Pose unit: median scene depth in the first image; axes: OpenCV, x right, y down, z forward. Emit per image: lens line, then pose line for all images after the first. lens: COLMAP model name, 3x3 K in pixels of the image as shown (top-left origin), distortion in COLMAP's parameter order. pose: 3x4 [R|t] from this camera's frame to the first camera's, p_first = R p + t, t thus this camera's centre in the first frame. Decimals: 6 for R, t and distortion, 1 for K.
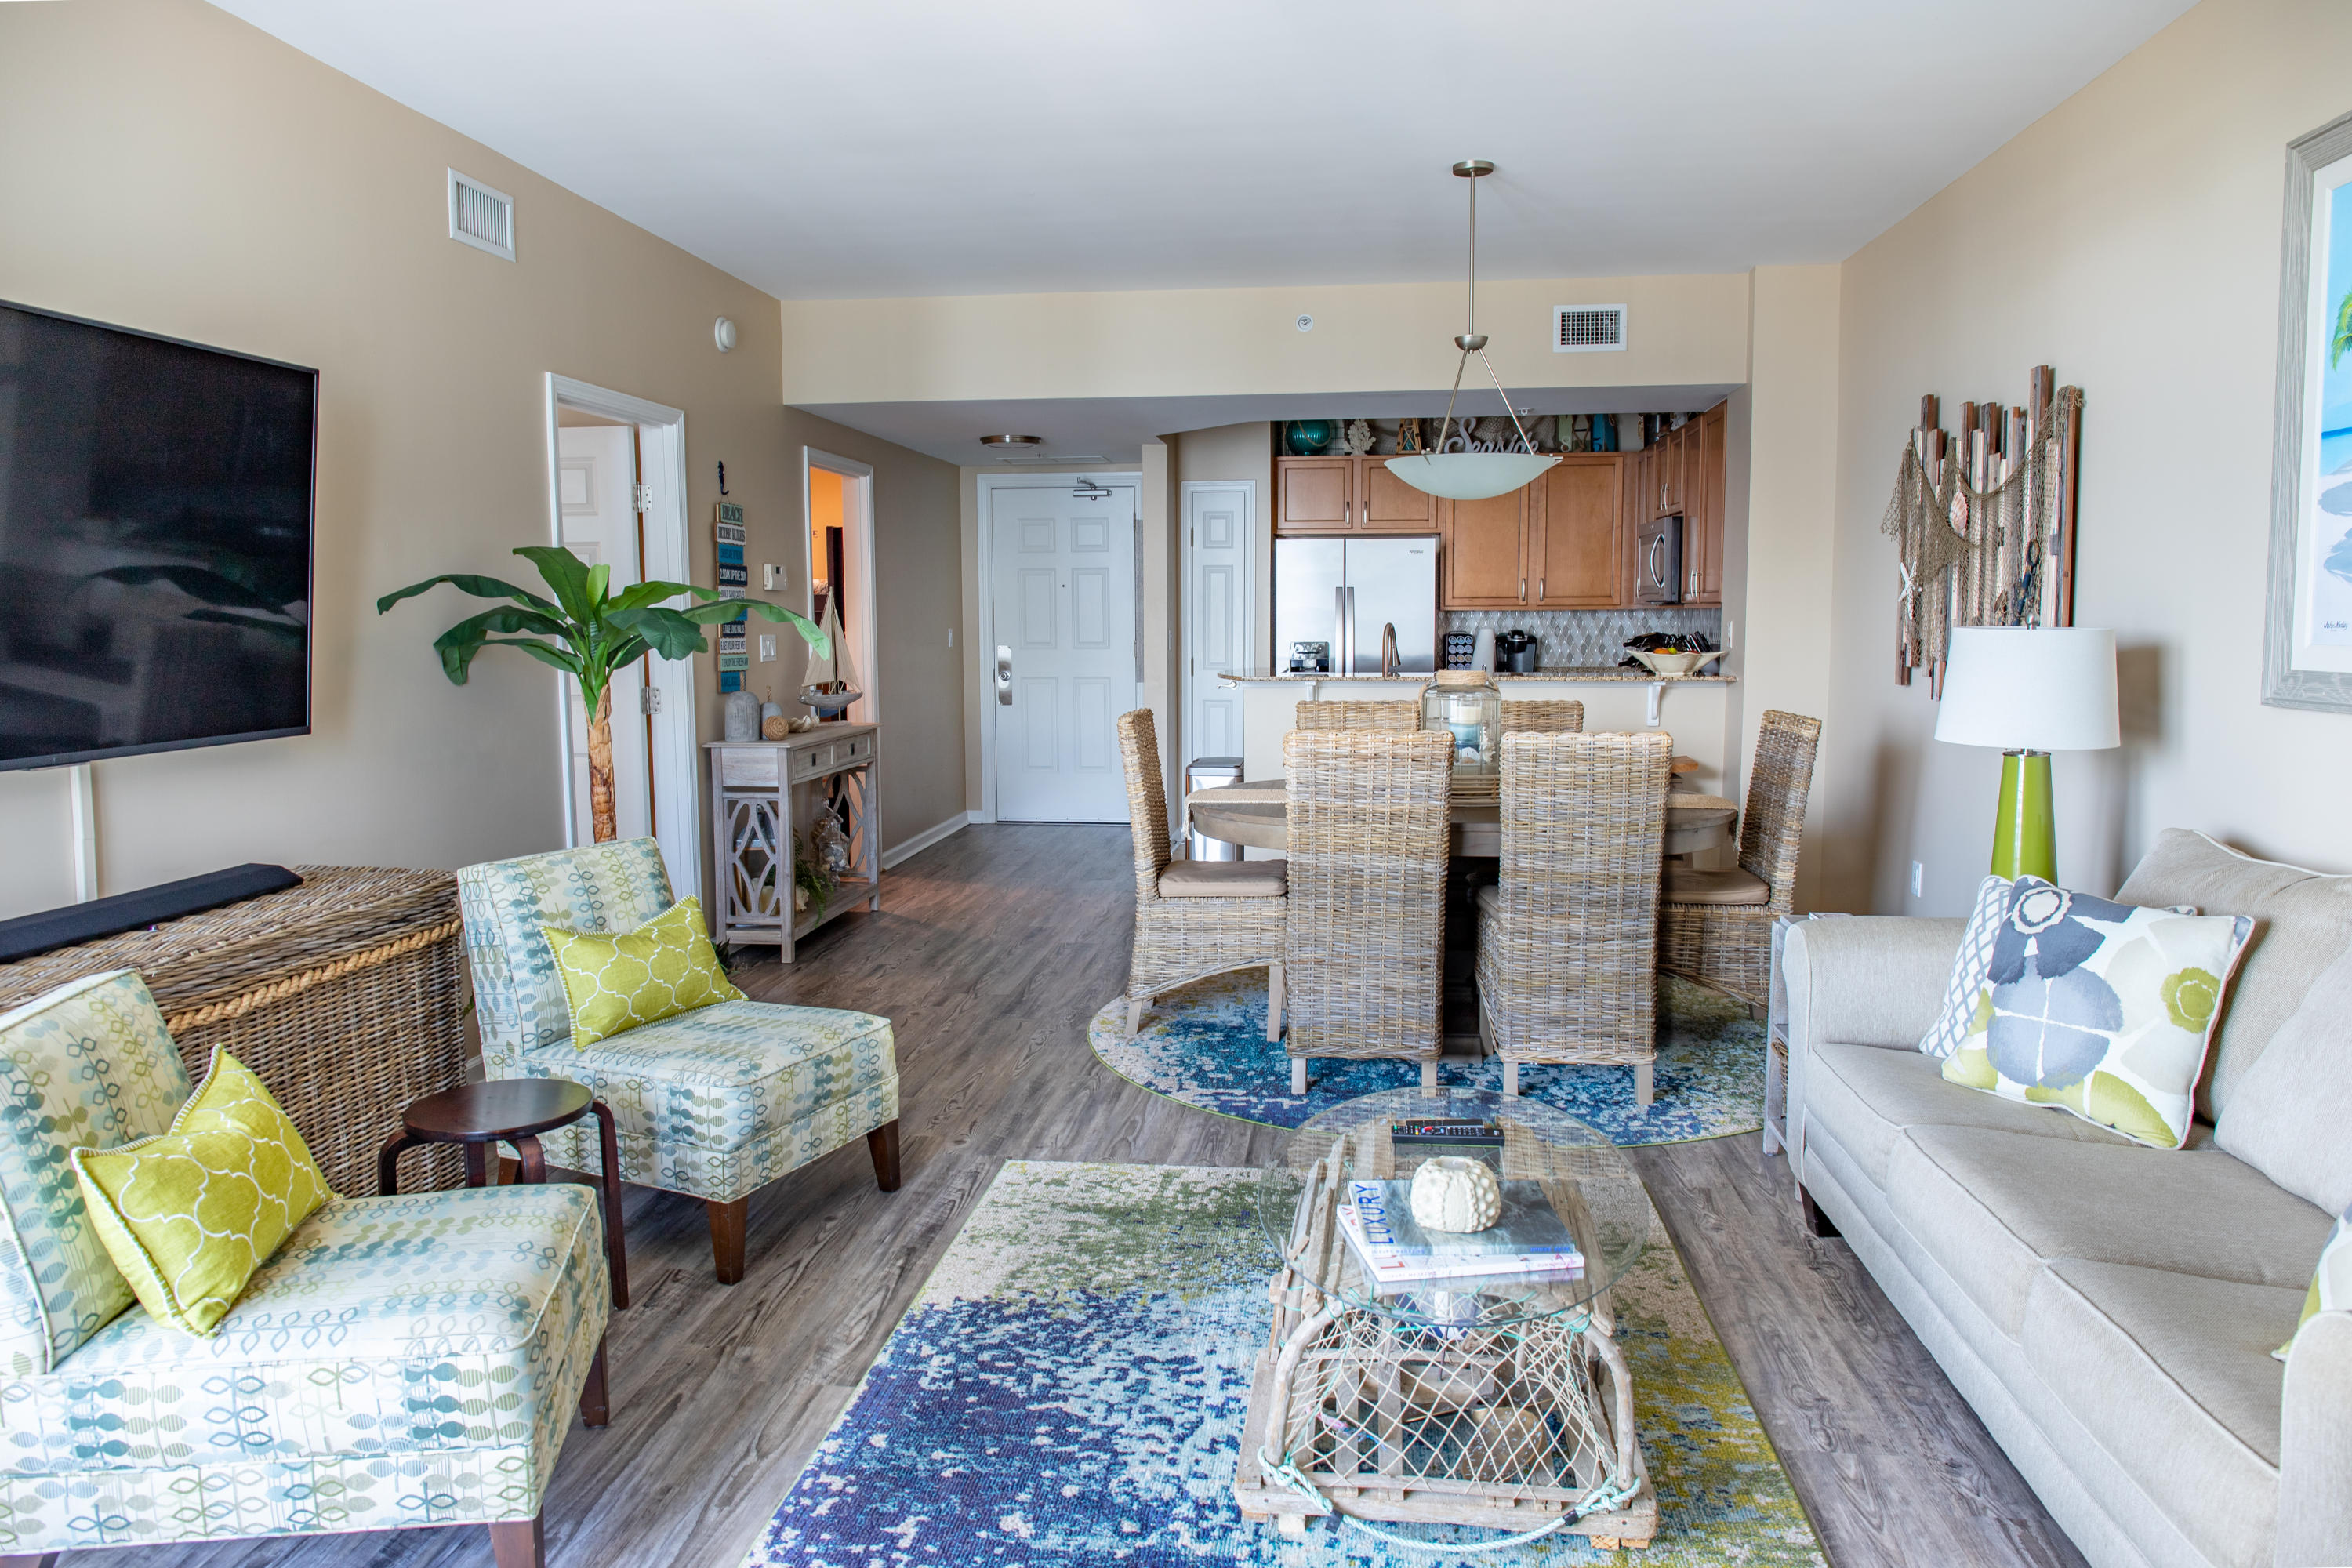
lens RADIAL K [[1578.7, 0, 1179.5], [0, 1578.7, 787.4], [0, 0, 1]] dist [-0.004218, -0.030008]
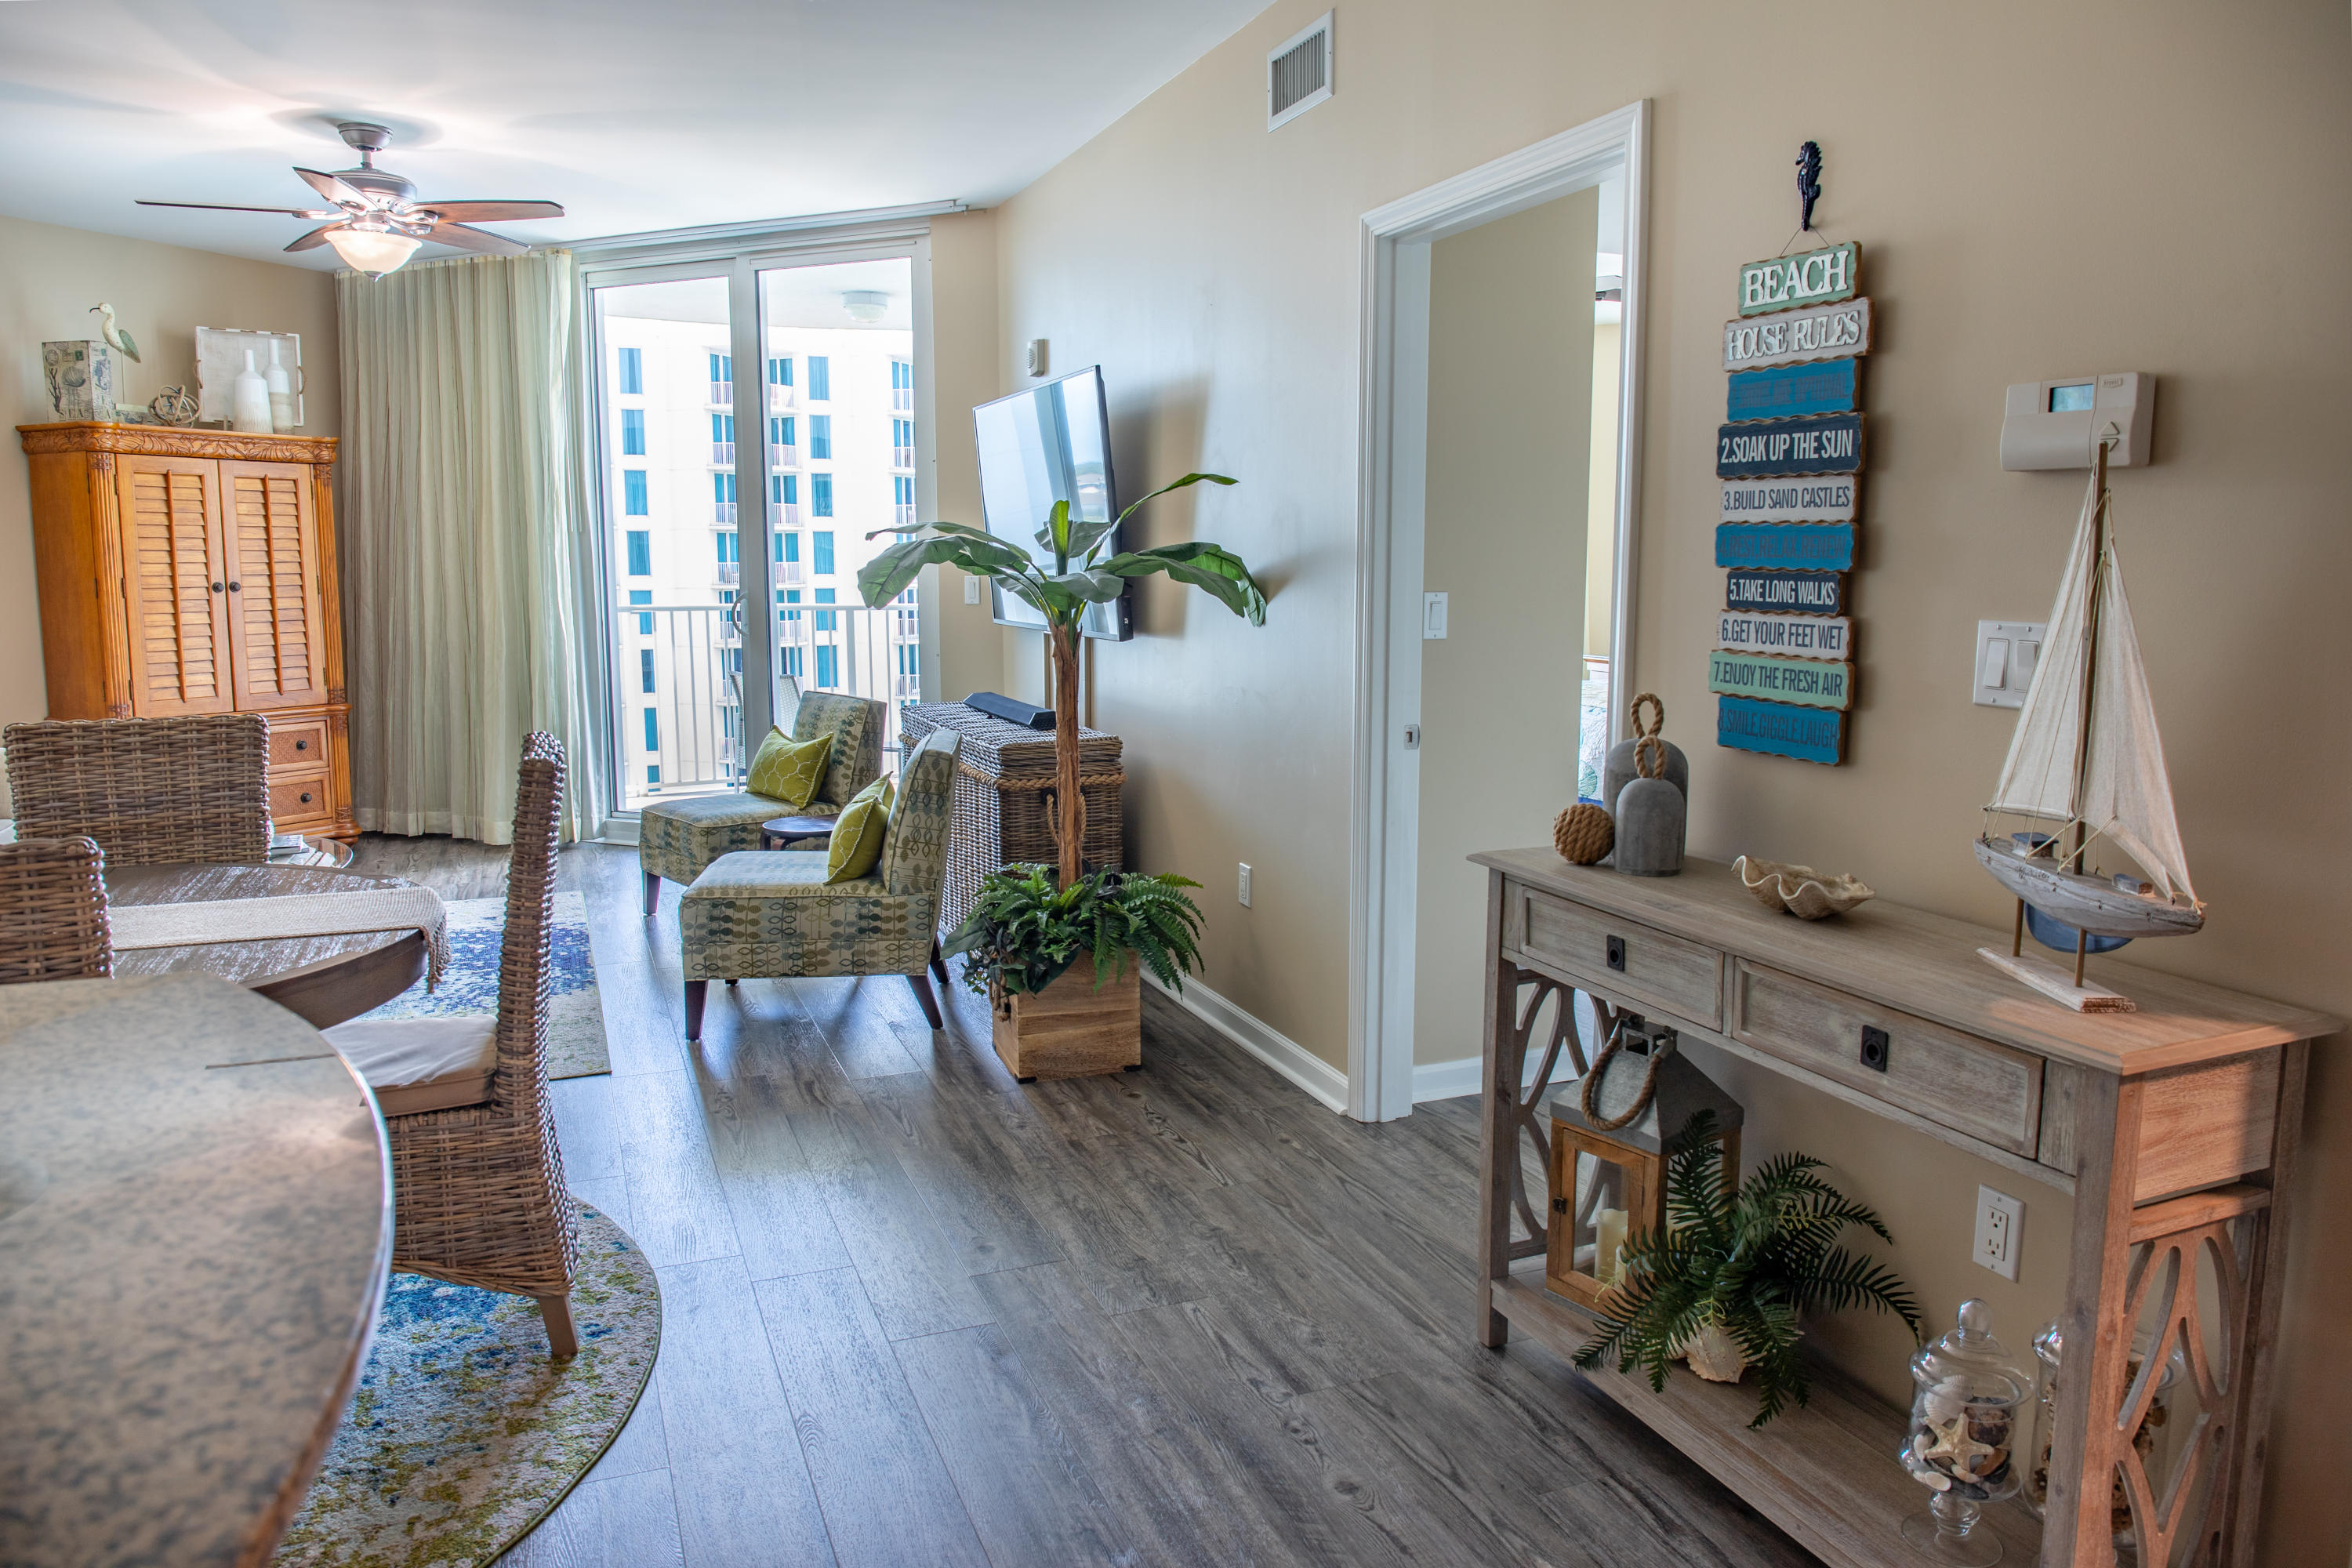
lens RADIAL K [[1560.3, 0, 1176.0], [0, 1560.3, 784.0], [0, 0, 1]] dist [-0.029602, -0.016665]
pose [[-0.877028, 0.073393, -0.474800, 0.037379], [-0.050308, 0.968801, 0.242681, -0.205396], [0.477798, 0.236724, -0.845973, 1.863158]]
